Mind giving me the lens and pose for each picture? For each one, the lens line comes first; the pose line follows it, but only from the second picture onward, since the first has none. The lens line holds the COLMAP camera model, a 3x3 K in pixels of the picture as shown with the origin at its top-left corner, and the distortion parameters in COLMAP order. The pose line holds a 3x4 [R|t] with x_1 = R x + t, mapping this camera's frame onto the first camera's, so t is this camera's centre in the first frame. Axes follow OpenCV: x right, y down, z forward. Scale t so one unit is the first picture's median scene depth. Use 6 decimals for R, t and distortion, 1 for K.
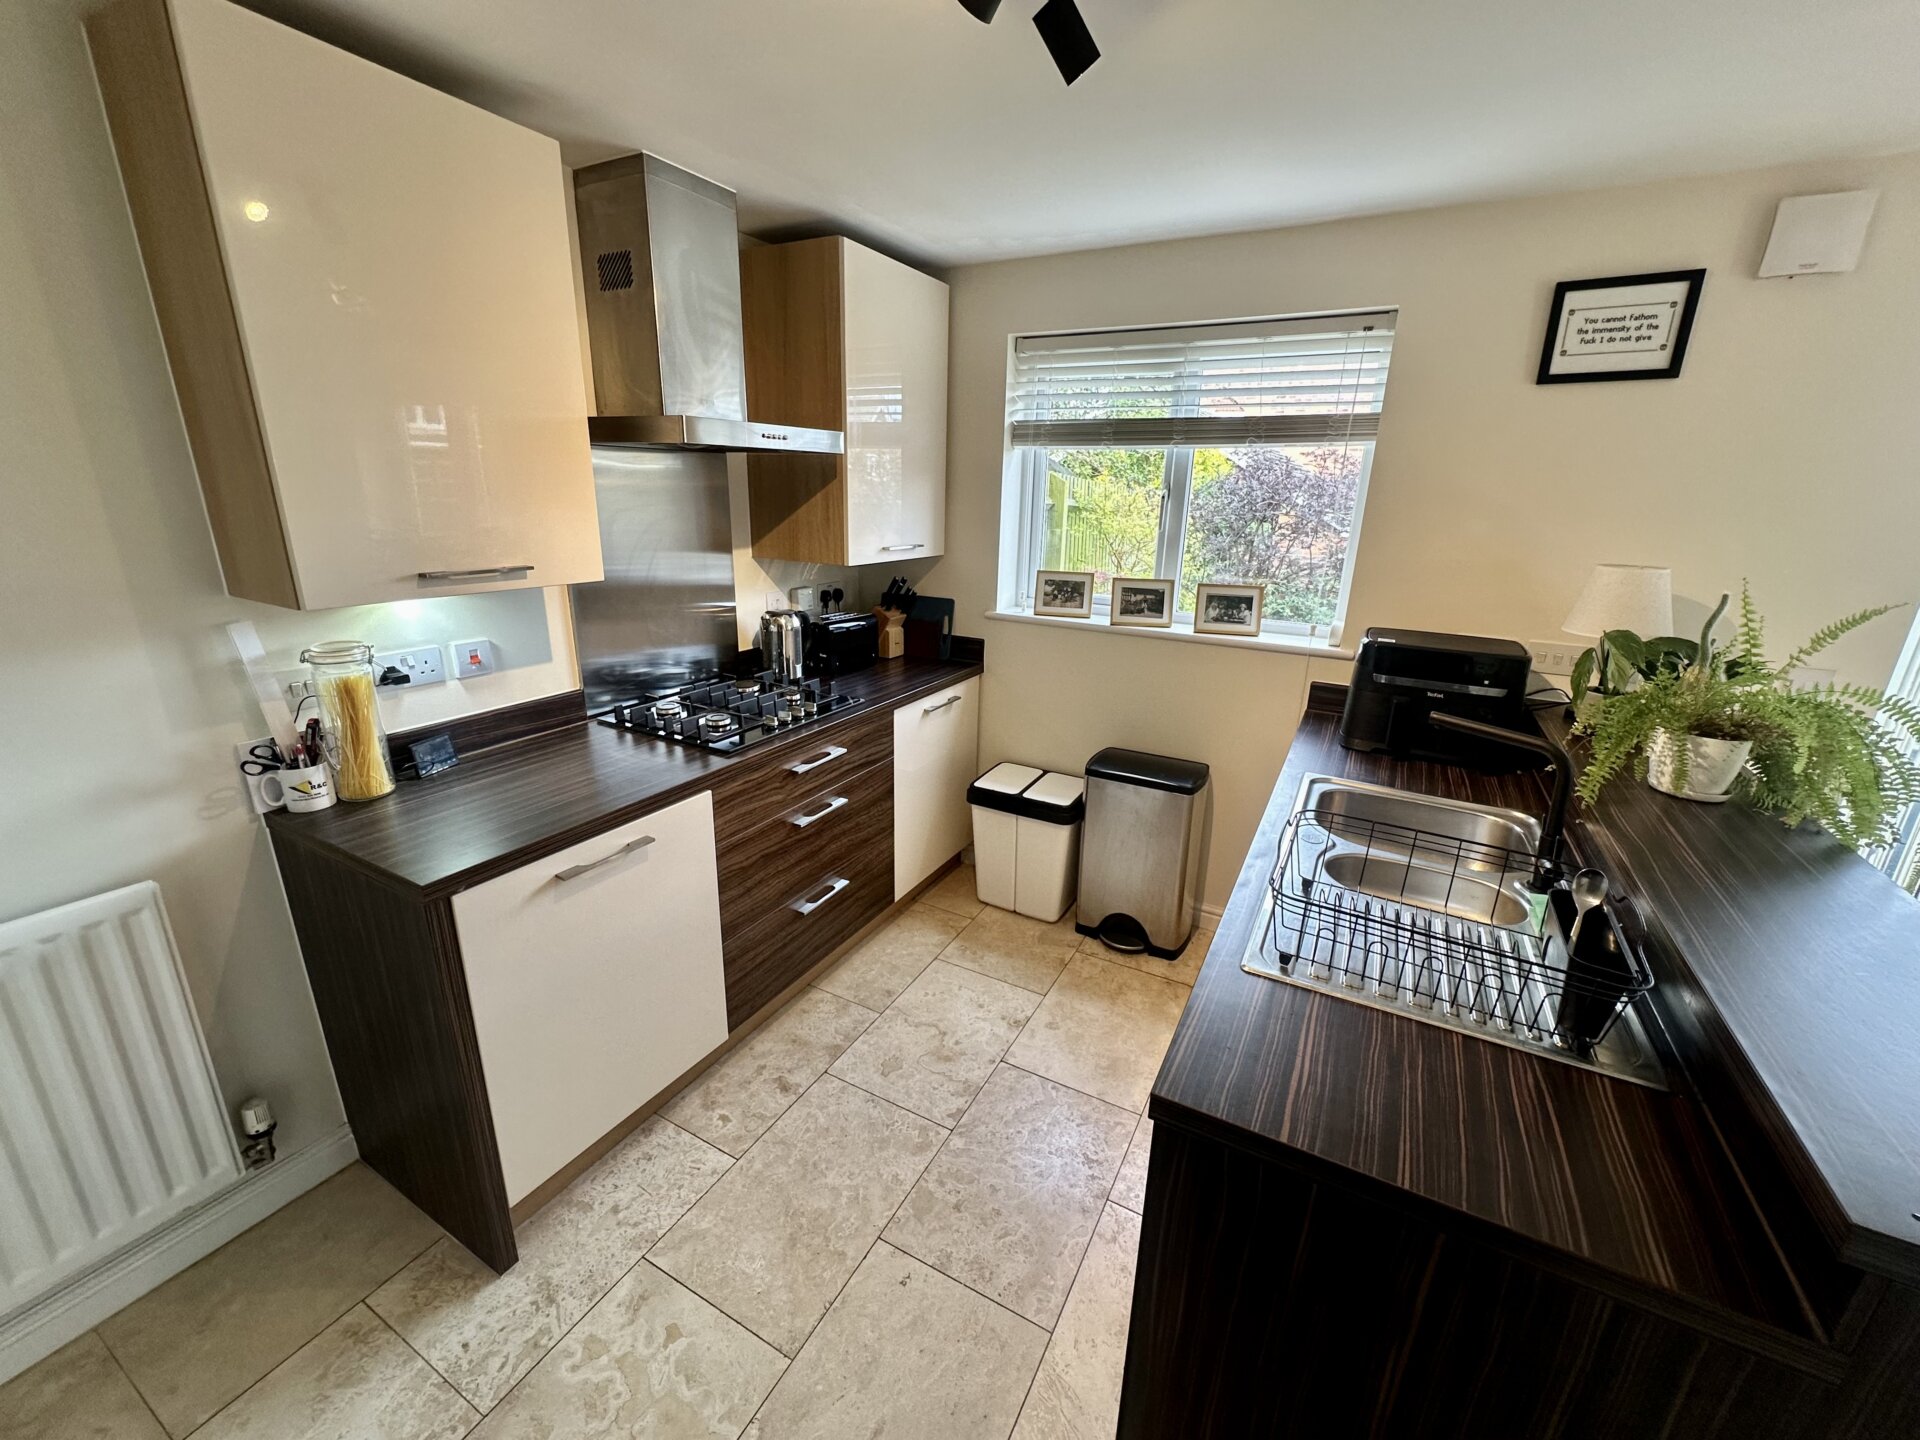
lens RADIAL K [[763.6, 0, 970.3], [0, 763.6, 721.7], [0, 0, 1]] dist [-0.002192, 0.000017]
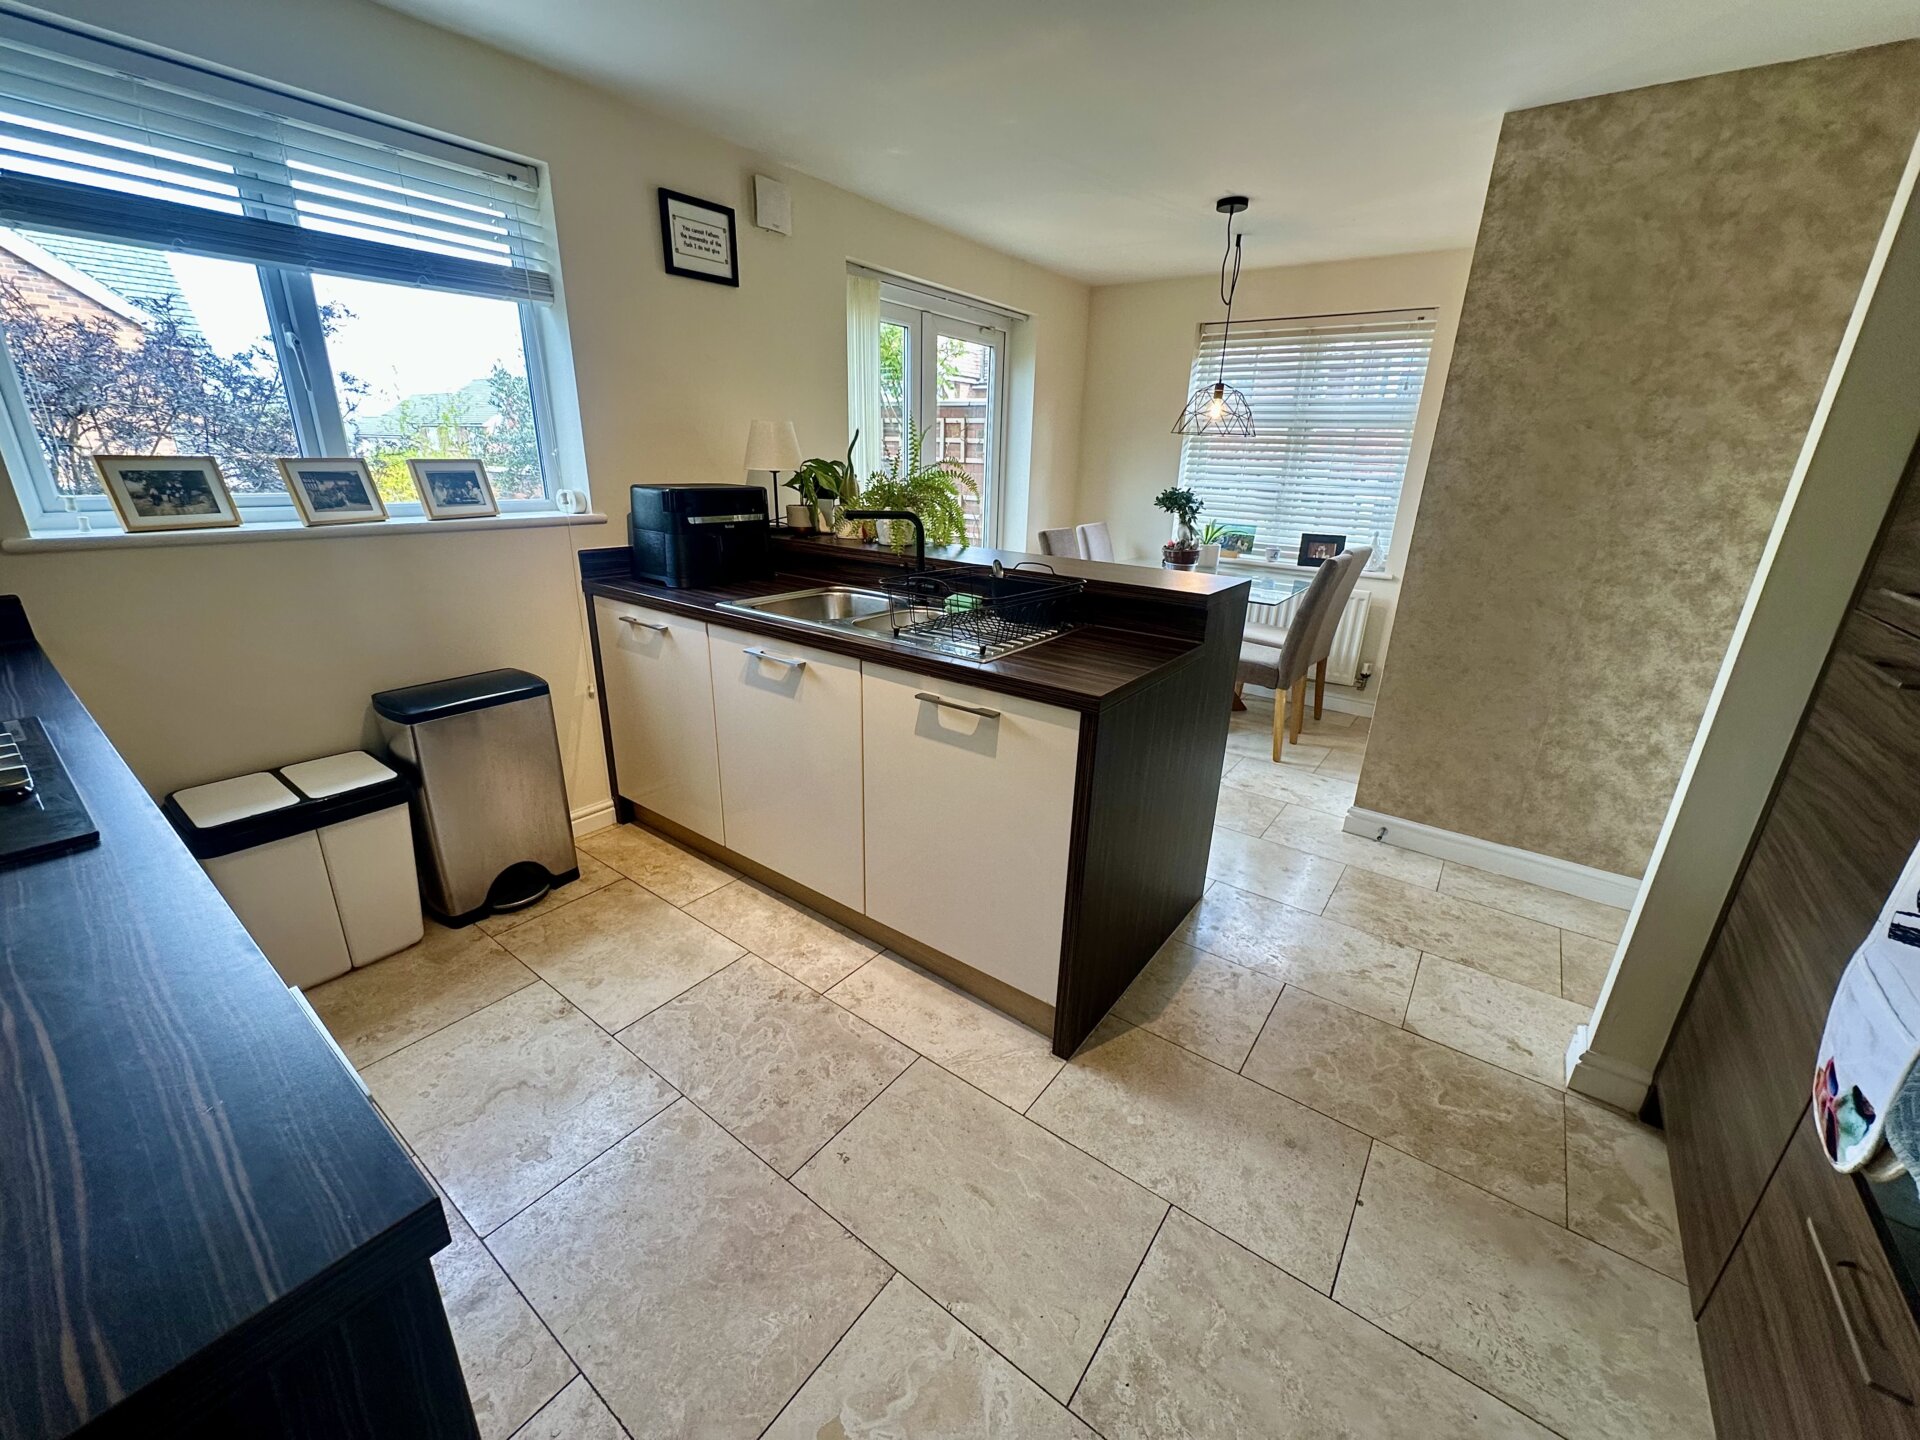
lens RADIAL K [[763.6, 0, 959.7], [0, 763.6, 719.8], [0, 0, 1]] dist [-0.002192, 0.000017]
pose [[0.146242, -0.343584, 0.927666, -0.500056], [0.268942, 0.916236, 0.296953, -0.012482], [-0.951989, 0.206061, 0.226397, 0.345993]]
